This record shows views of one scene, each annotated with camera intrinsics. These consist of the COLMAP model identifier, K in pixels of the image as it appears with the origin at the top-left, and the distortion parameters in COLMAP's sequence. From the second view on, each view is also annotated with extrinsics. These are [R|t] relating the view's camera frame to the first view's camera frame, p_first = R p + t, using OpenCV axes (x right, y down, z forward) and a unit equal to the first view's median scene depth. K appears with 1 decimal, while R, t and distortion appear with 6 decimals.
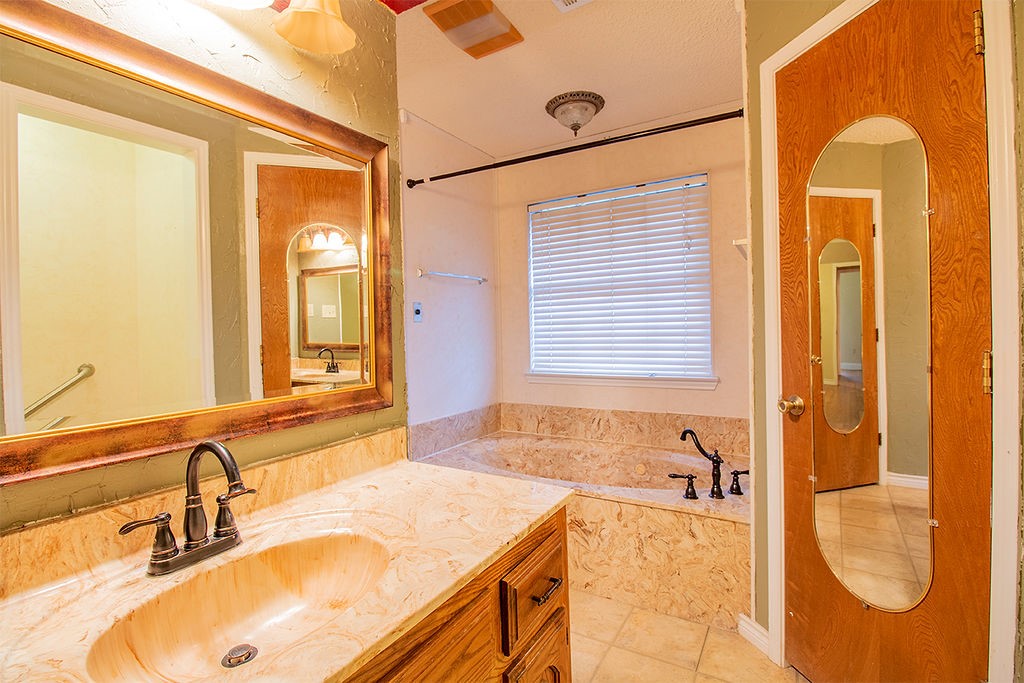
lens RADIAL K [[475.3, 0, 514.0], [0, 475.3, 337.6], [0, 0, 1]] dist [-0.023925, -0.001681]
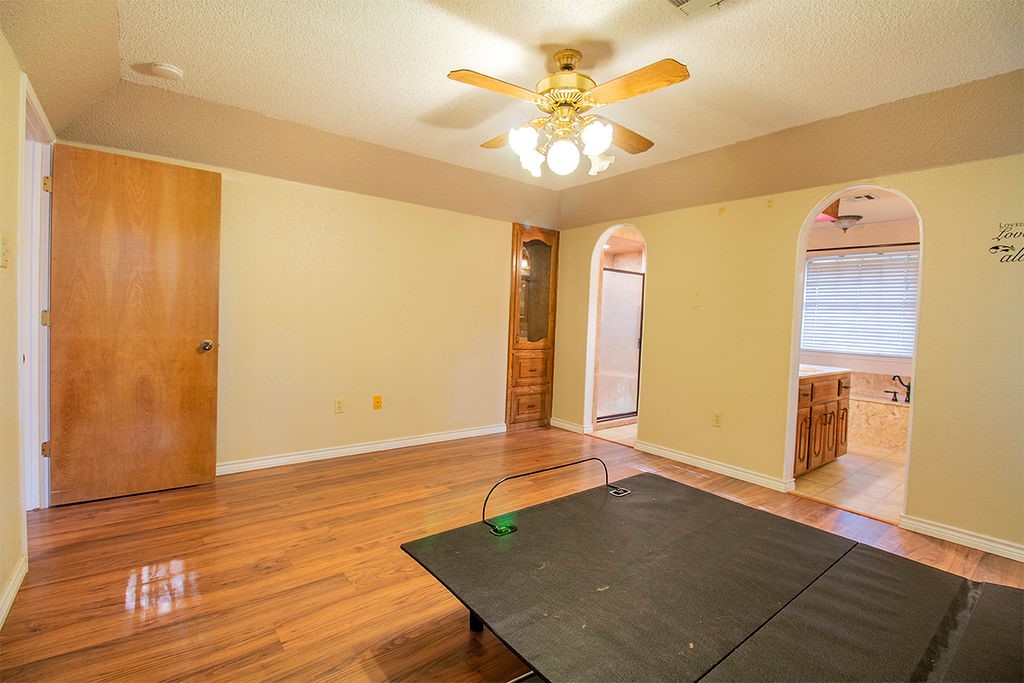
lens RADIAL K [[475.3, 0, 507.9], [0, 475.3, 337.0], [0, 0, 1]] dist [-0.023925, -0.001681]
pose [[0.925580, 0.073714, -0.371307, -0.556669], [-0.066030, 0.997259, 0.033387, 0.066638], [0.372750, -0.006385, 0.927910, -1.836030]]
